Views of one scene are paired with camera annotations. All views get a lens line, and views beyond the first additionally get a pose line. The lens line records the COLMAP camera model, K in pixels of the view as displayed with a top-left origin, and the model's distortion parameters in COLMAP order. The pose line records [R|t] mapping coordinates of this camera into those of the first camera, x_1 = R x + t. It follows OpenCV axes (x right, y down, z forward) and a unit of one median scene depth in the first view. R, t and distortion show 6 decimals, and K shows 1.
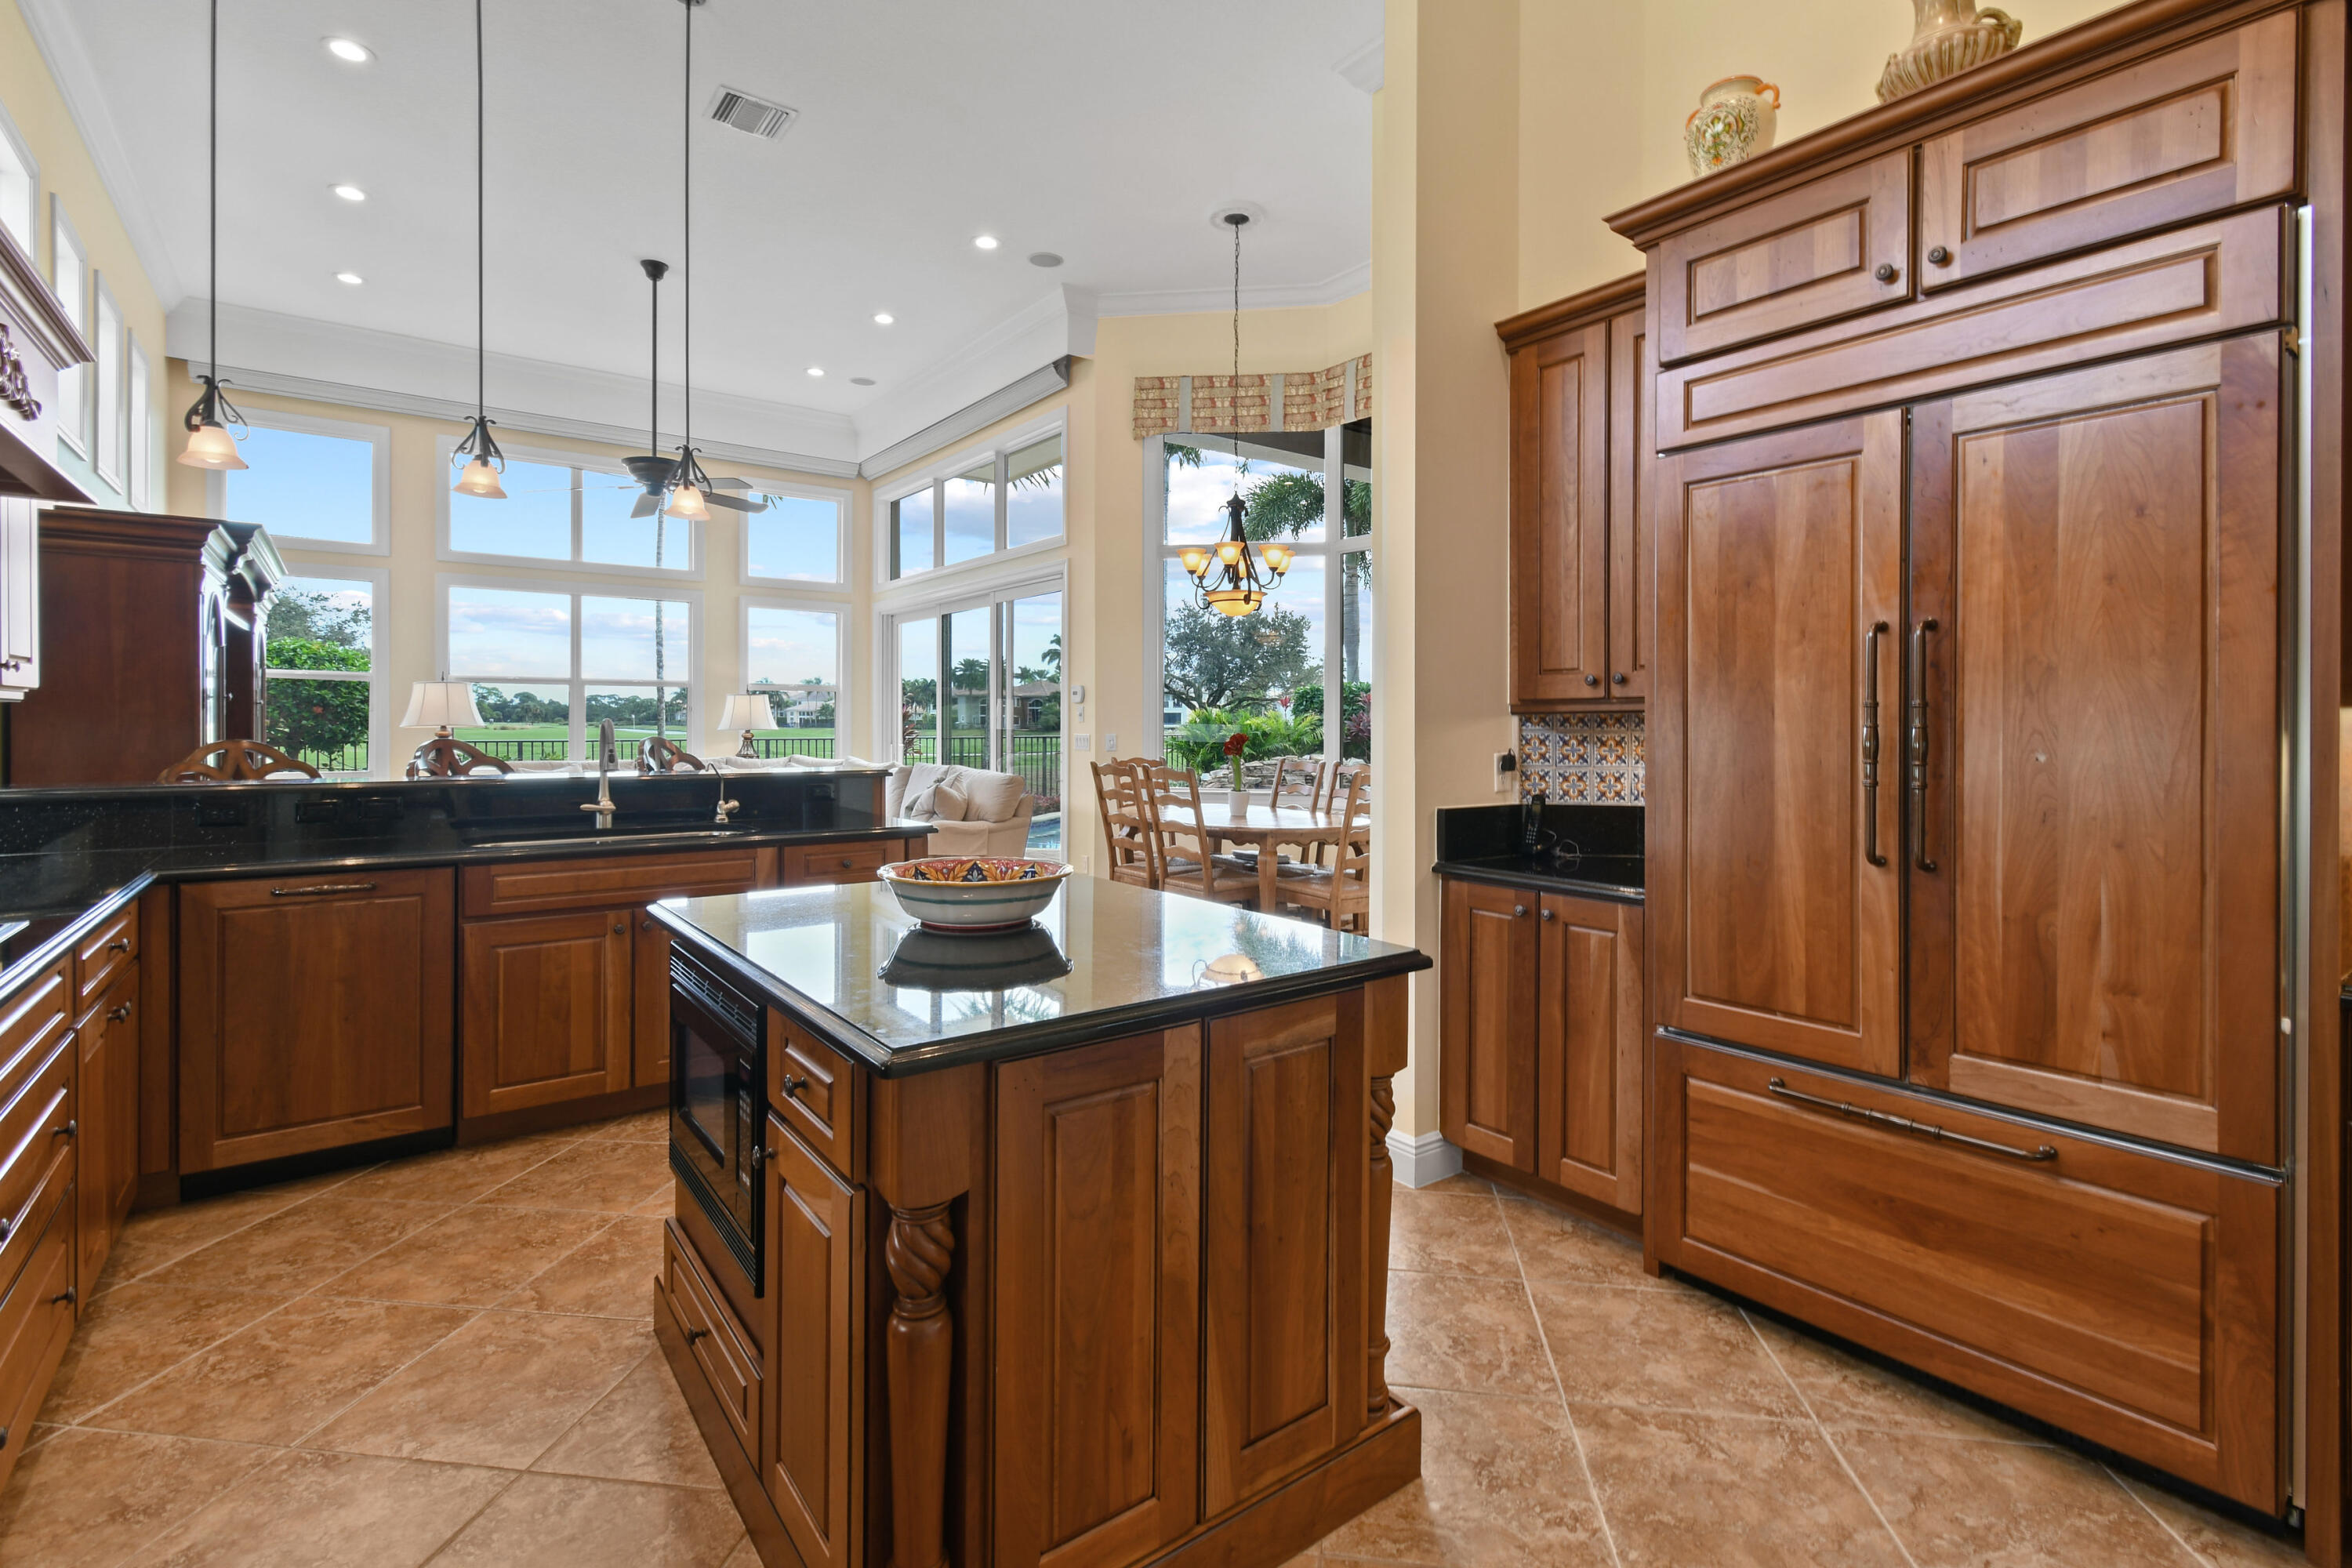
lens RADIAL K [[1095.4, 0, 1237.5], [0, 1095.4, 754.4], [0, 0, 1]] dist [-0.001005, -0.012646]
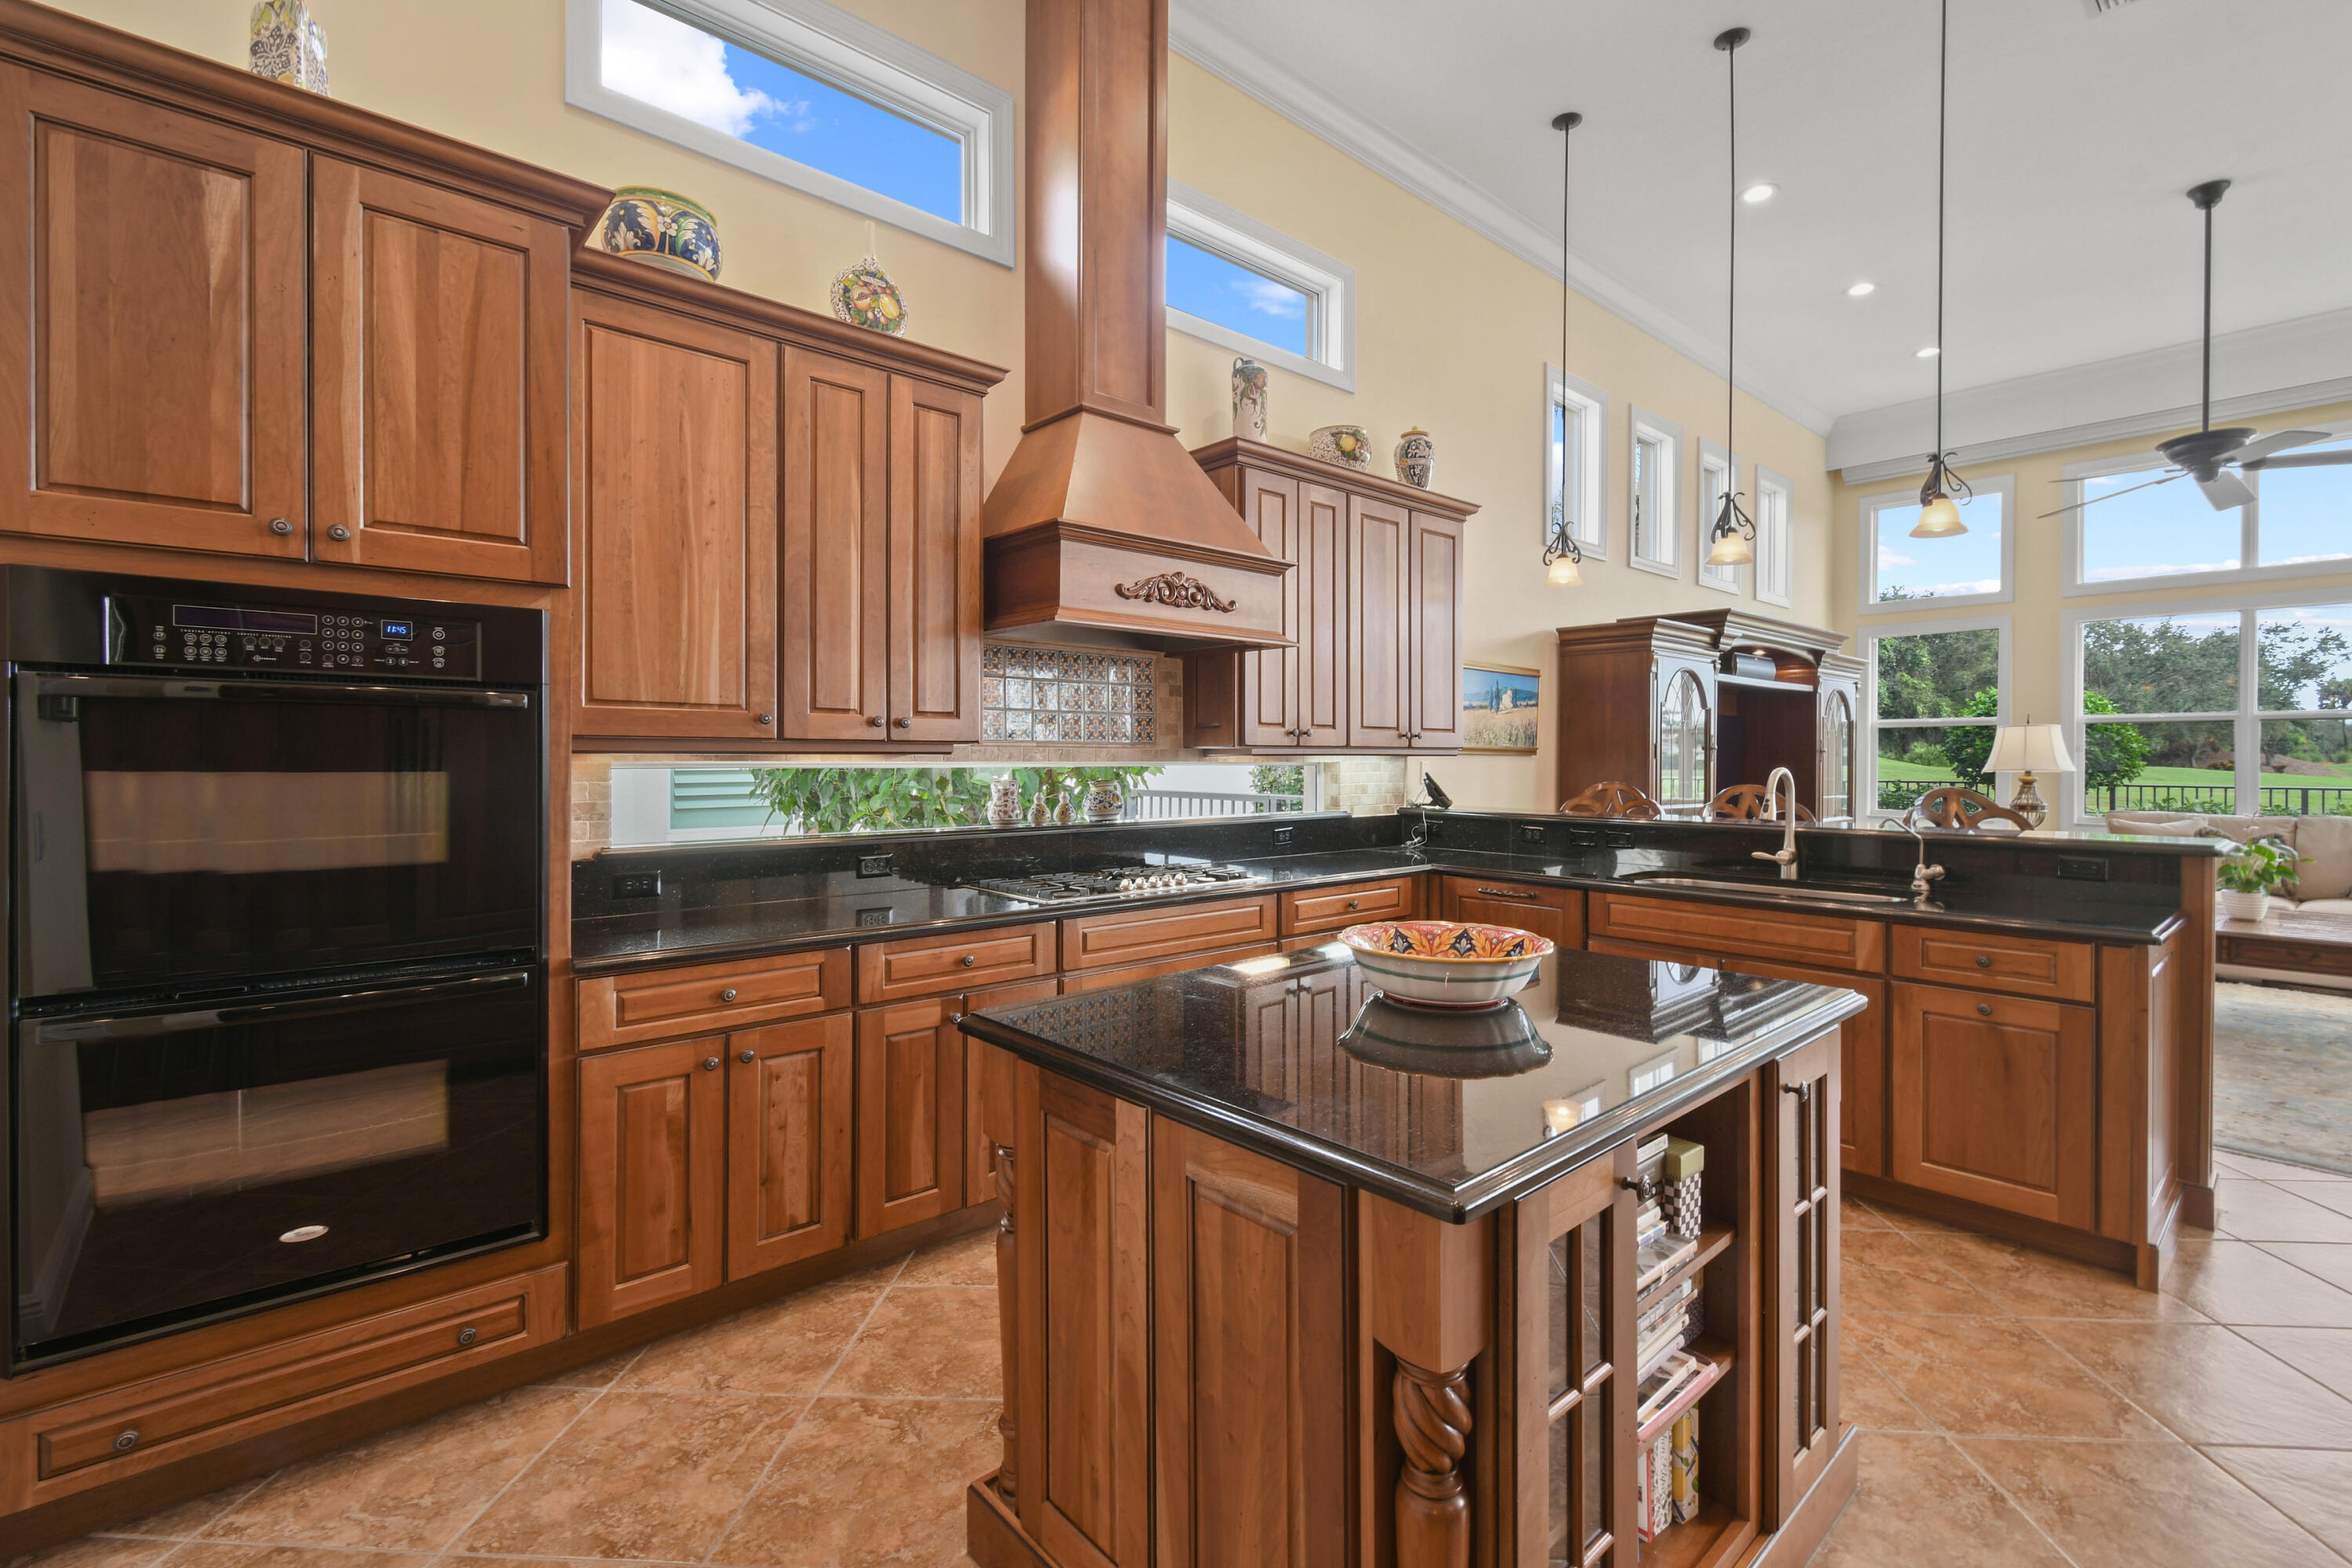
lens RADIAL K [[1055.0, 0, 1177.0], [0, 1055.0, 762.9], [0, 0, 1]] dist [0.025122, -0.000034]
pose [[0.052320, -0.000426, -0.998630, 0.488993], [-0.029594, 0.999560, -0.001977, -0.026840], [0.998192, 0.029657, 0.052285, 0.544202]]
